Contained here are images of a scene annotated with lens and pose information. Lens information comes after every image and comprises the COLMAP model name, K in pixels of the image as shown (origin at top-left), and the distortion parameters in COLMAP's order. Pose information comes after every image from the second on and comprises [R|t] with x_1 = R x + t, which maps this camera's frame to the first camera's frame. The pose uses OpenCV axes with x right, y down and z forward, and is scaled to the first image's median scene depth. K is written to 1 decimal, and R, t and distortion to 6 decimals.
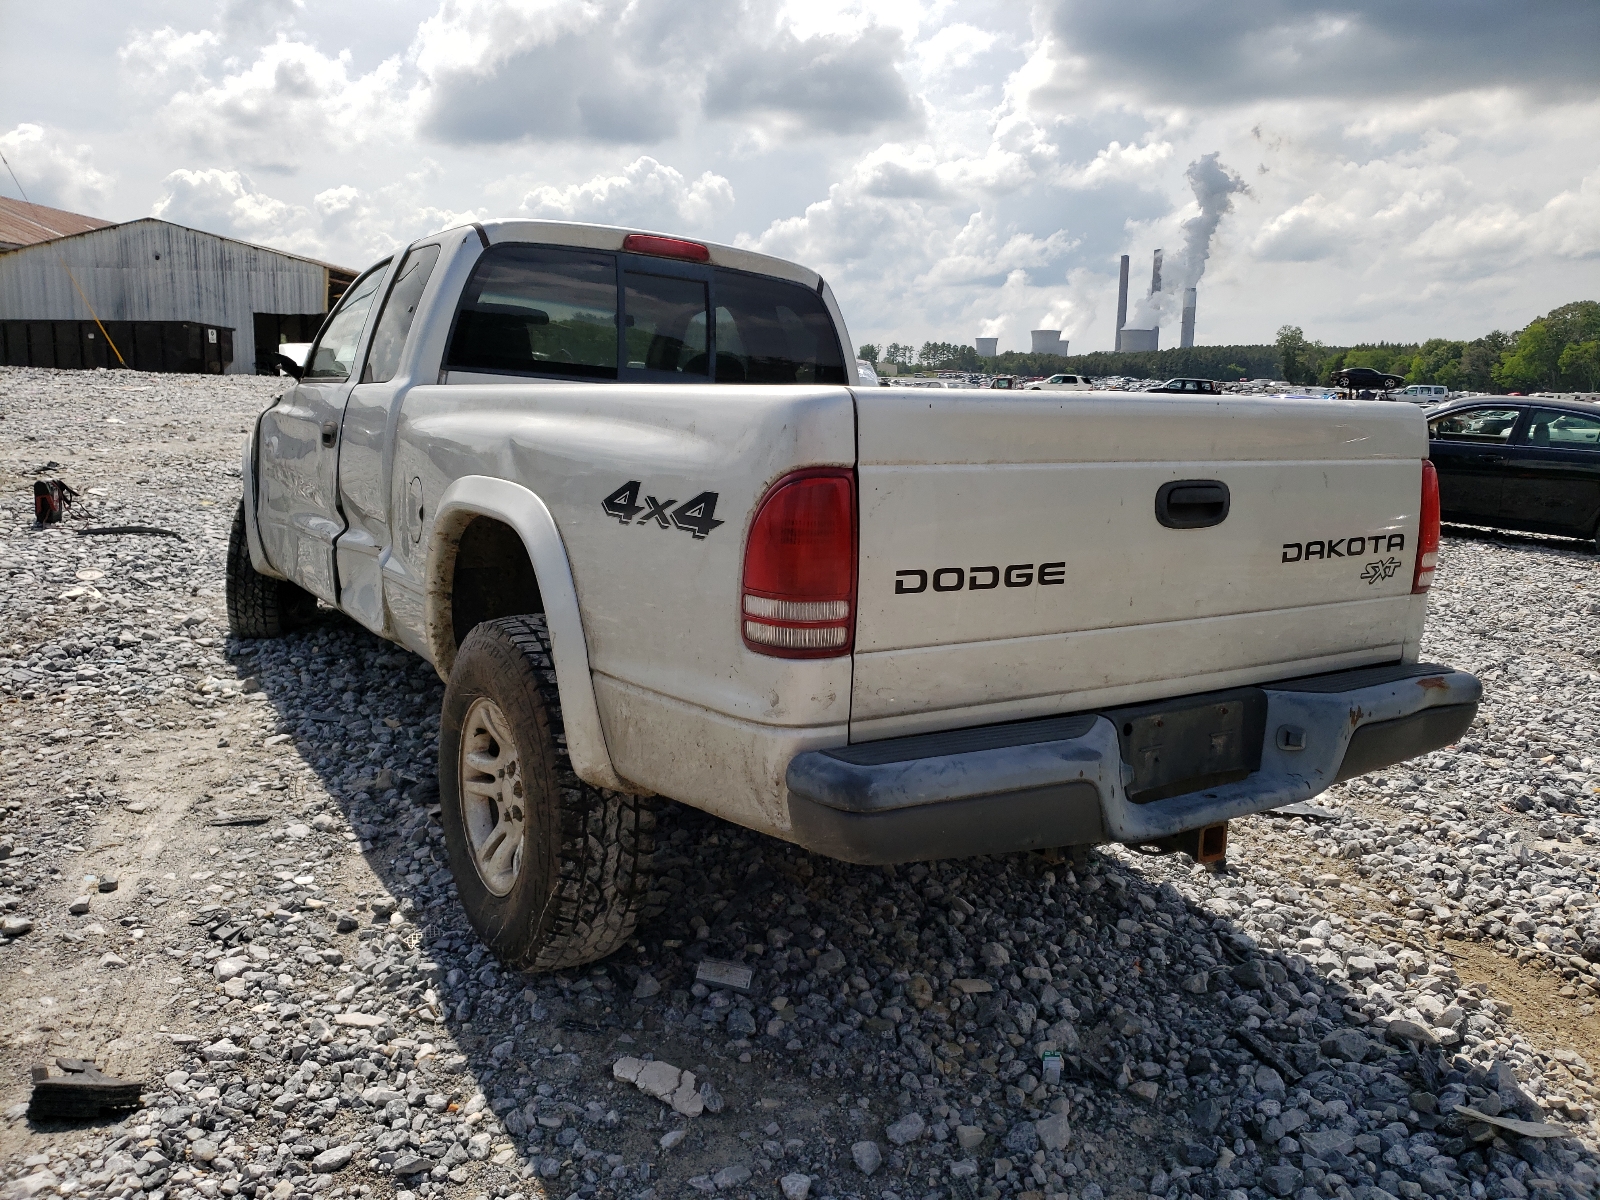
lens RADIAL K [[1215.7, 0, 800.0], [0, 1215.7, 600.0], [0, 0, 1]] dist [0.009684, 0.012603]
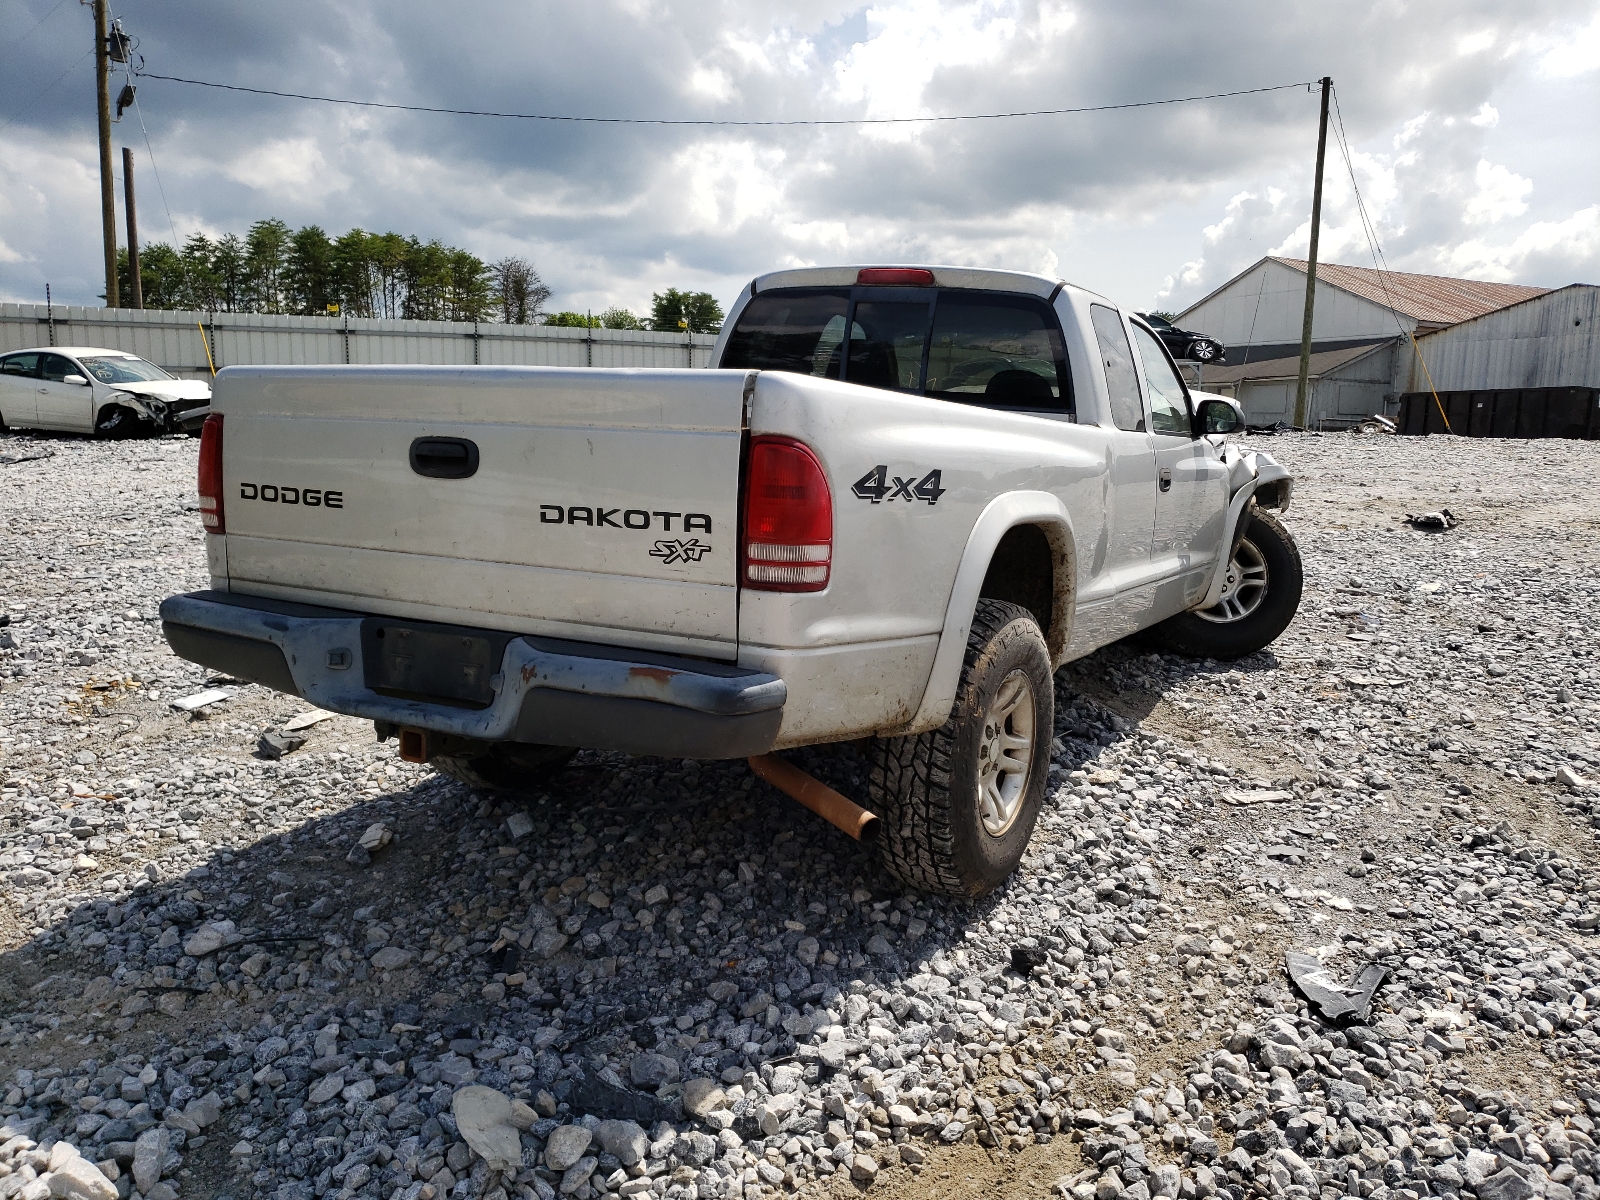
lens RADIAL K [[1215.7, 0, 800.0], [0, 1215.7, 600.0], [0, 0, 1]] dist [0.009684, 0.012603]
pose [[0.469601, 0.111354, -0.875828, 1.347365], [-0.162100, 0.986025, 0.038451, -0.038942], [0.867870, 0.123915, 0.481088, 0.658903]]
